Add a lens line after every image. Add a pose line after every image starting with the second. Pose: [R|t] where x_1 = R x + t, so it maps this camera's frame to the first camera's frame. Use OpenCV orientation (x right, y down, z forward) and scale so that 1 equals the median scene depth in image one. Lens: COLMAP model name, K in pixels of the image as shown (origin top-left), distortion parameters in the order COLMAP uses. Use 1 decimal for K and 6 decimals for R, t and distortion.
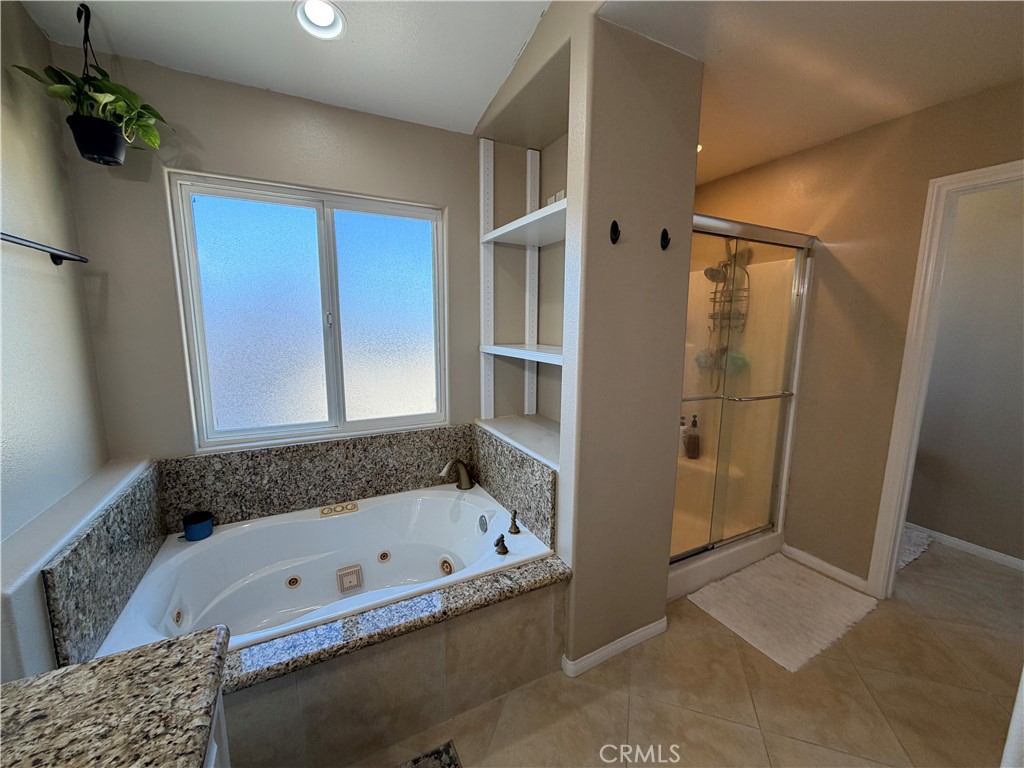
lens RADIAL K [[407.3, 0, 510.4], [0, 407.3, 385.4], [0, 0, 1]] dist [-0.001600, 0.000475]
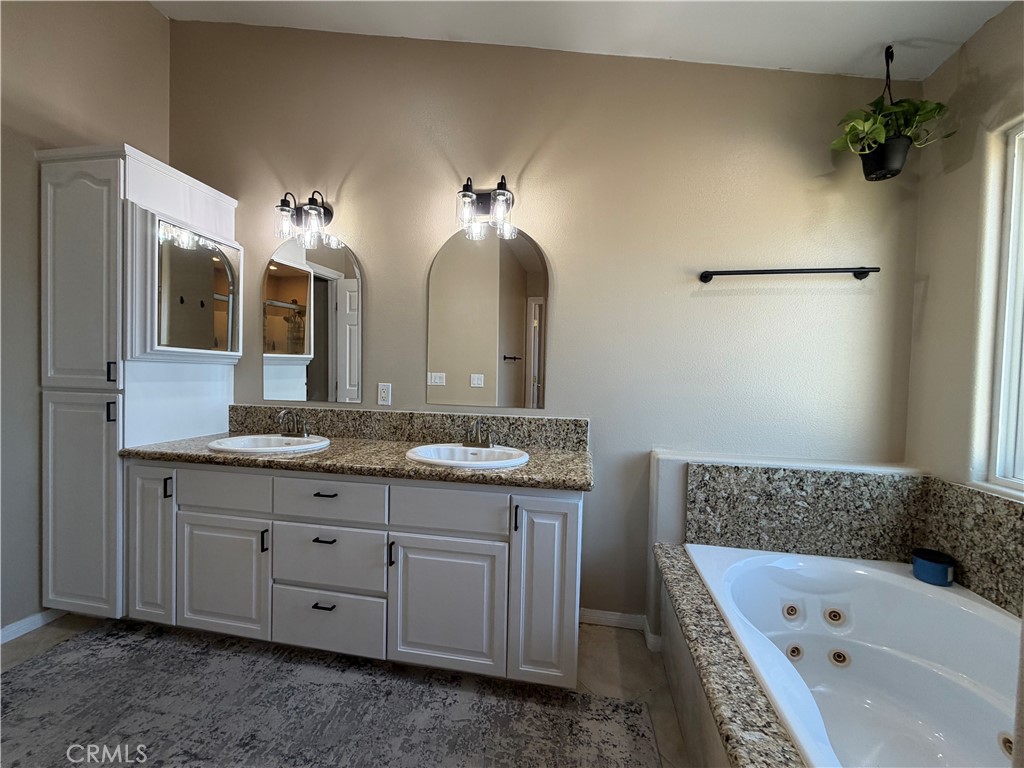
lens RADIAL K [[407.3, 0, 510.4], [0, 407.3, 385.4], [0, 0, 1]] dist [-0.001600, 0.000475]
pose [[-0.616135, 0.002585, -0.787636, 0.366389], [-0.146055, 0.982277, 0.117477, 0.018206], [0.773980, 0.187420, -0.604838, 0.736780]]
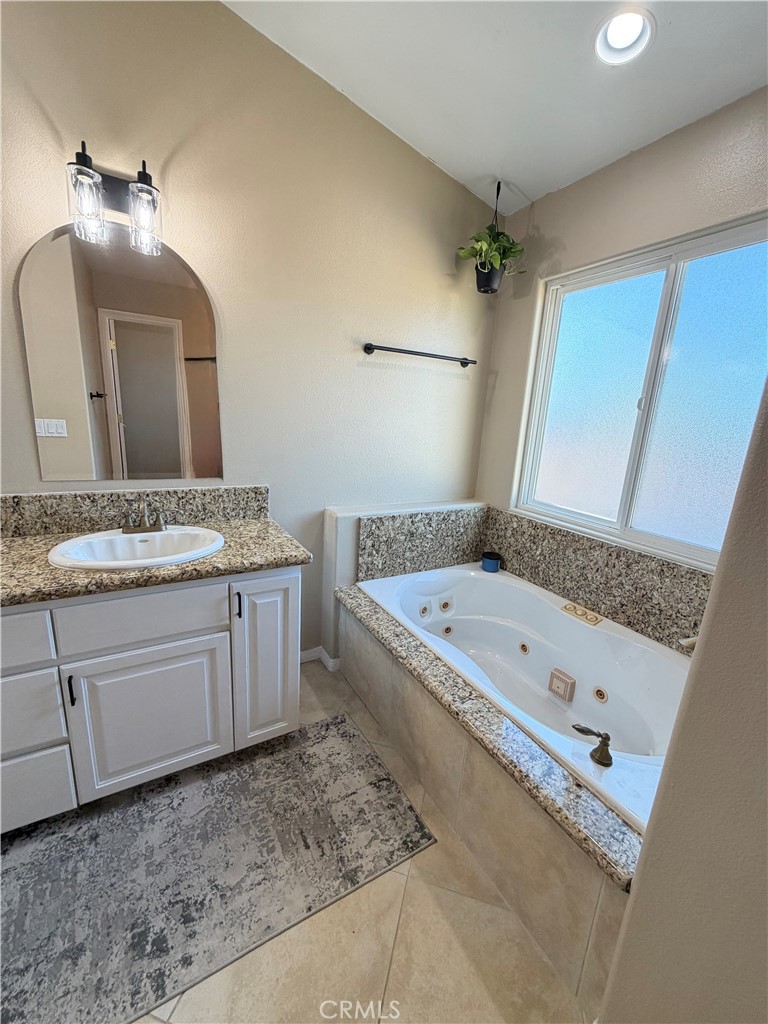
lens RADIAL K [[407.3, 0, 383.0], [0, 407.3, 509.8], [0, 0, 1]] dist [-0.001600, 0.000475]
pose [[0.043704, 0.224992, -0.973380, 0.442259], [-0.208453, 0.954920, 0.211365, -0.021011], [0.977055, 0.193667, 0.088634, 0.485437]]
